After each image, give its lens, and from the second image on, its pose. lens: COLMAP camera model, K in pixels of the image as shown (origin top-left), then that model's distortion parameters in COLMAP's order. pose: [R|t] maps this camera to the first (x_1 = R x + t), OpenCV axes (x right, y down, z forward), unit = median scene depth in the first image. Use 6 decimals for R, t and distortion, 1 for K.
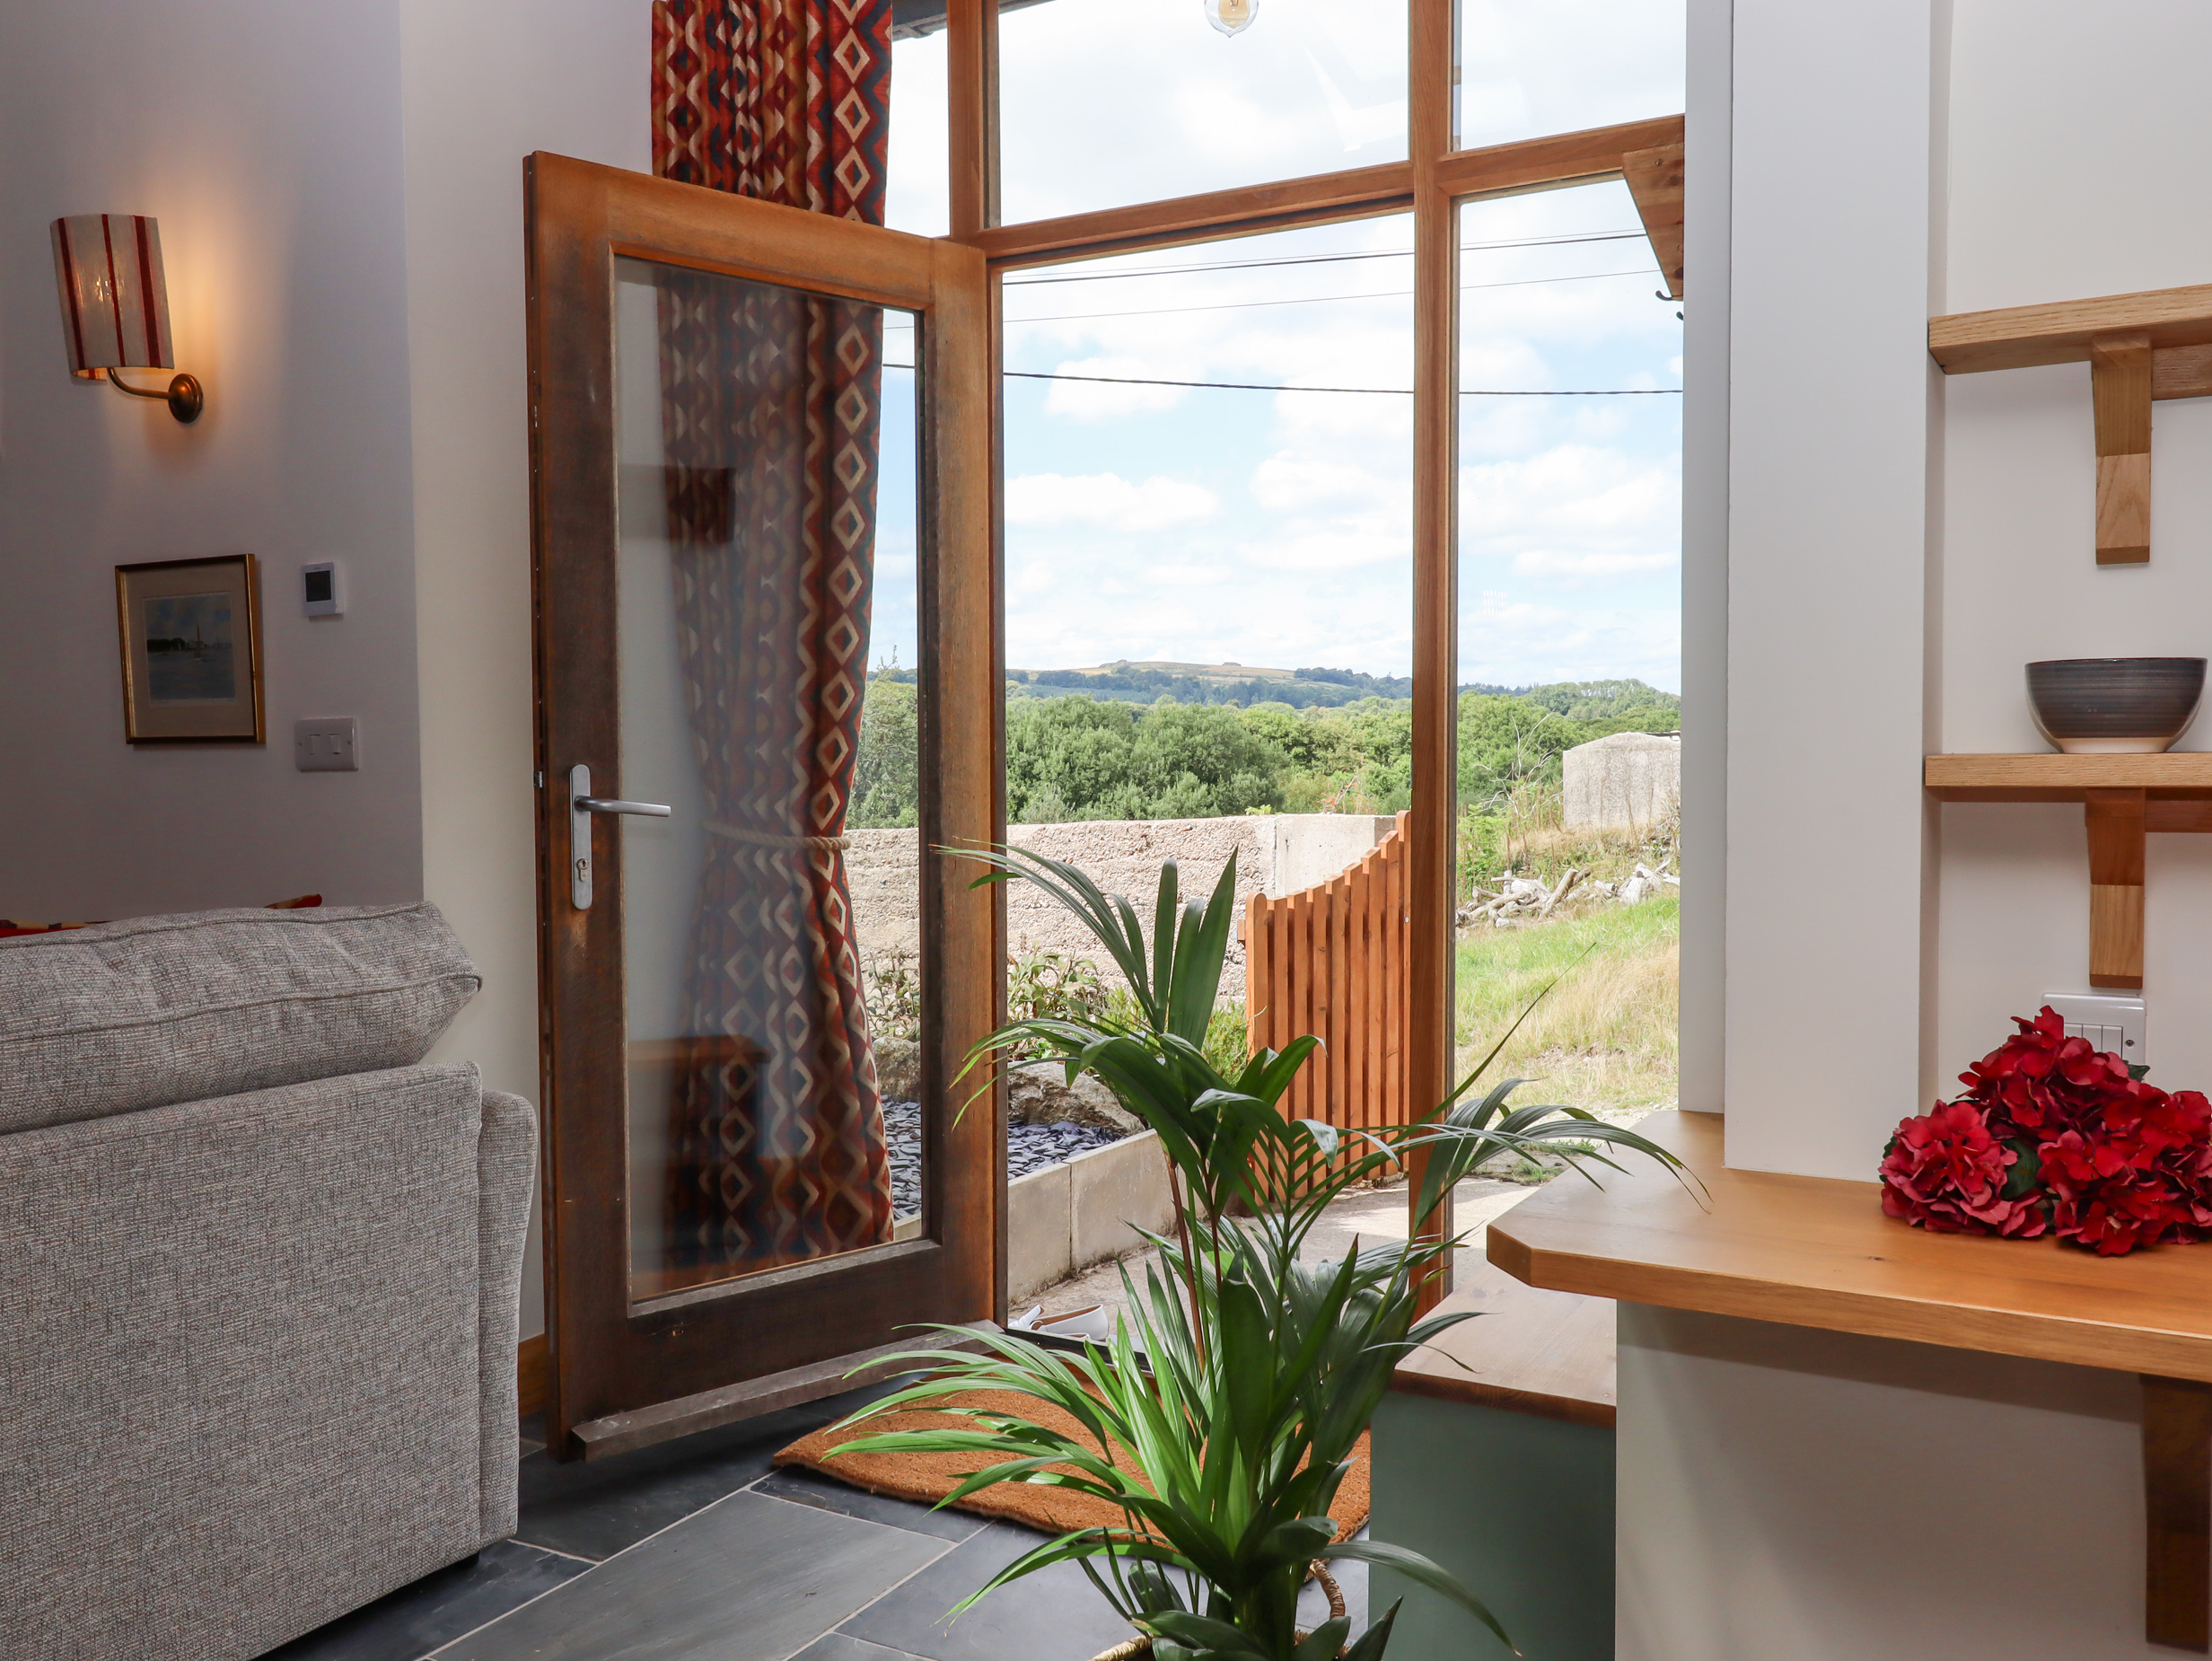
lens RADIAL K [[1830.8, 0, 1106.0], [0, 1830.8, 830.5], [0, 0, 1]] dist [0.004624, -0.002459]
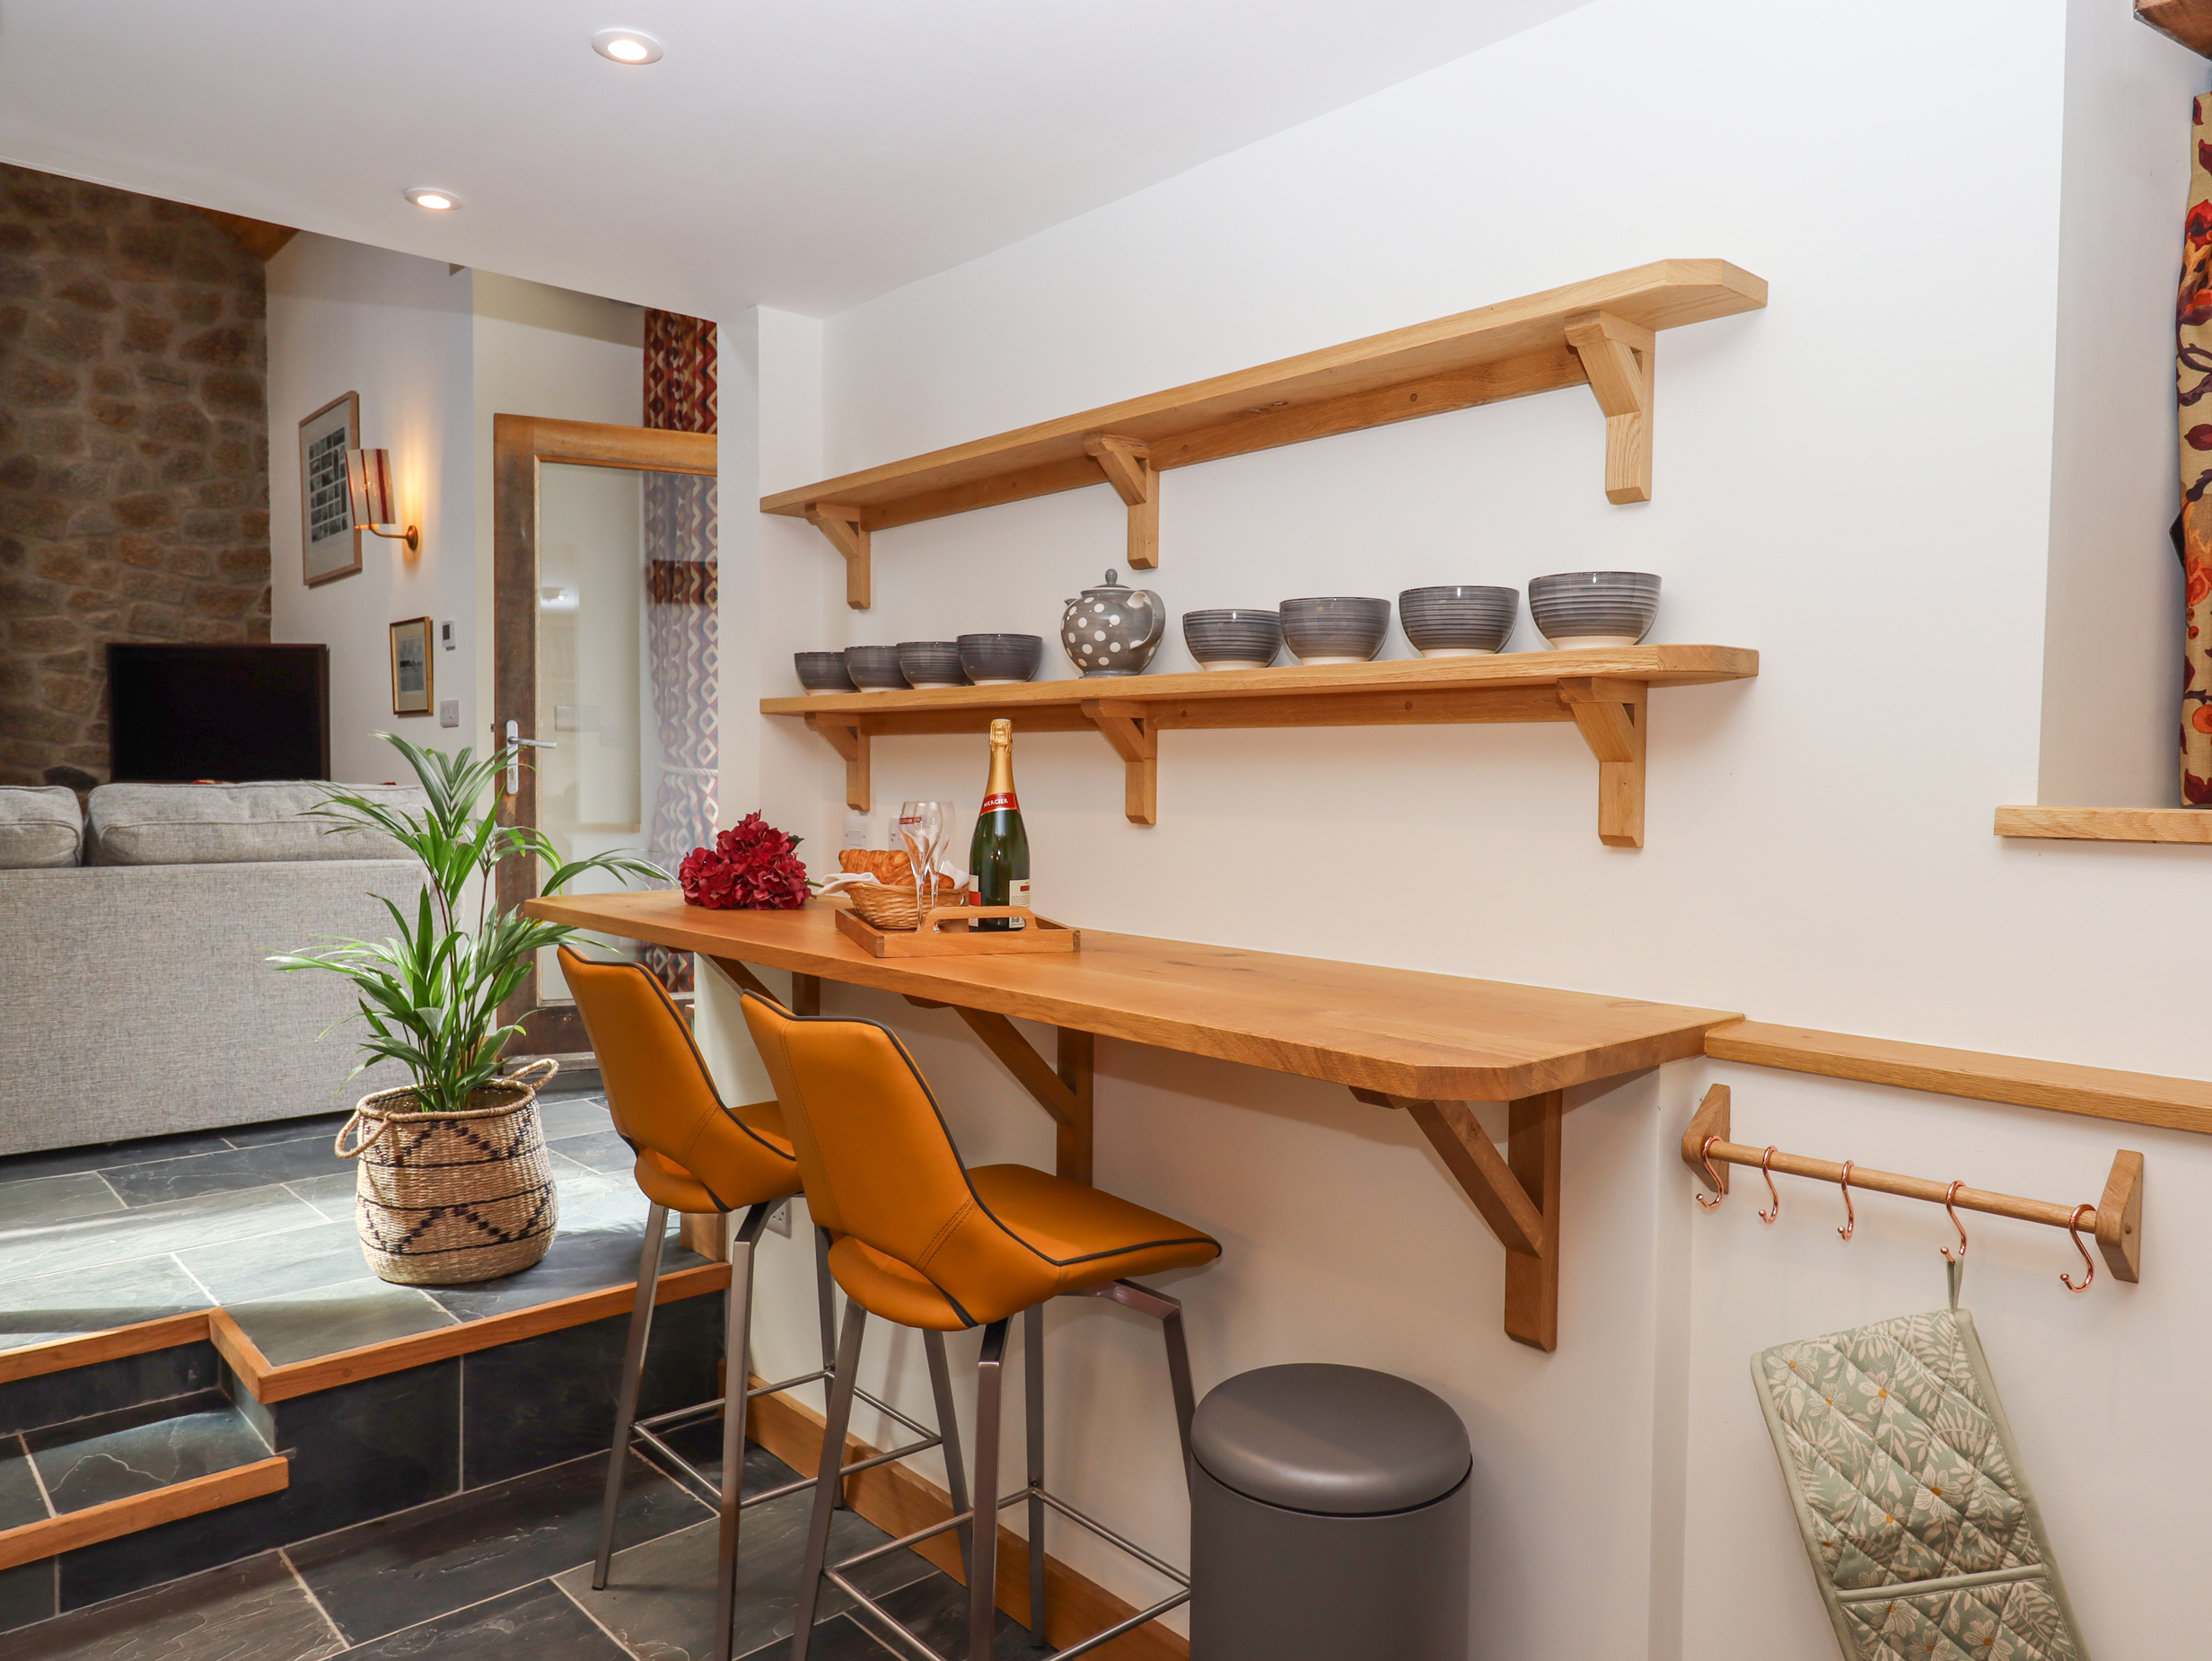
lens RADIAL K [[1467.0, 0, 1111.9], [0, 1467.0, 821.7], [0, 0, 1]] dist [-0.002661, -0.001594]
pose [[0.951421, 0.029091, -0.306517, 0.814479], [-0.031117, 0.999514, -0.001724, 0.055369], [0.306318, 0.011178, 0.951864, -0.304580]]
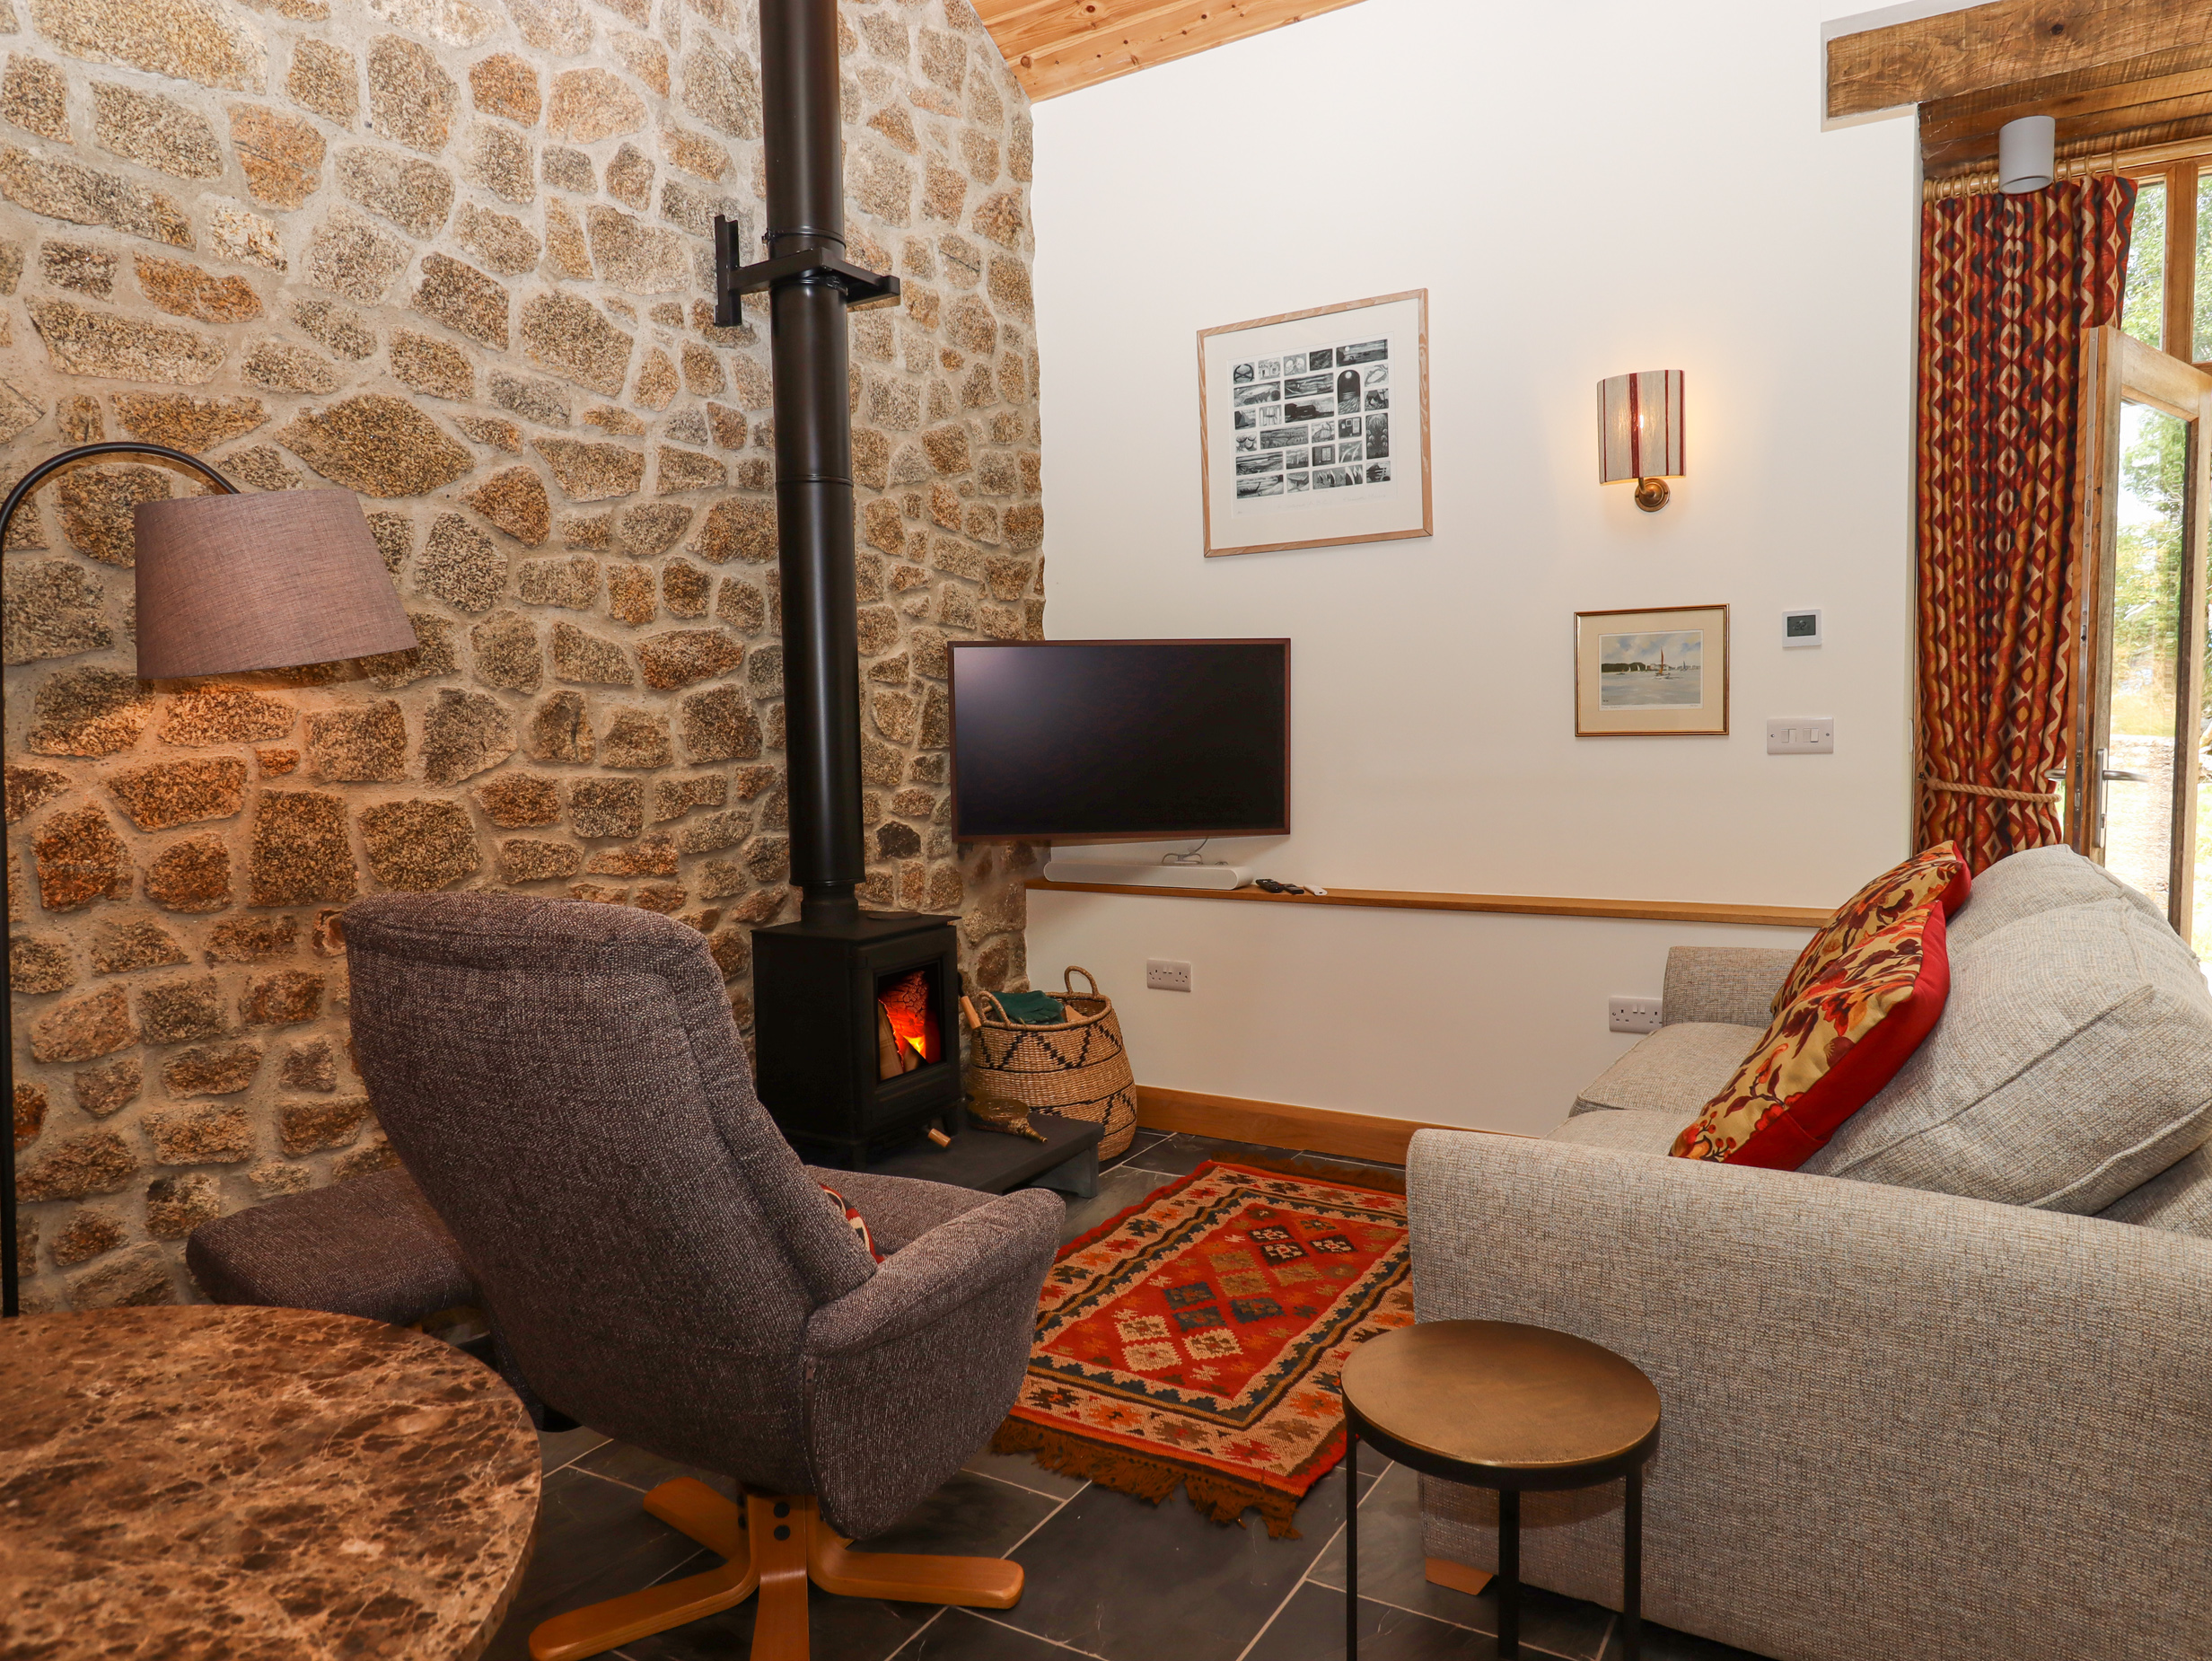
lens RADIAL K [[1415.8, 0, 1107.2], [0, 1415.8, 820.7], [0, 0, 1]] dist [0.001461, -0.004133]
pose [[0.999361, -0.013590, -0.033063, -1.041506], [0.014614, 0.999415, 0.030925, -0.024772], [0.032623, -0.031388, 0.998975, -0.150654]]
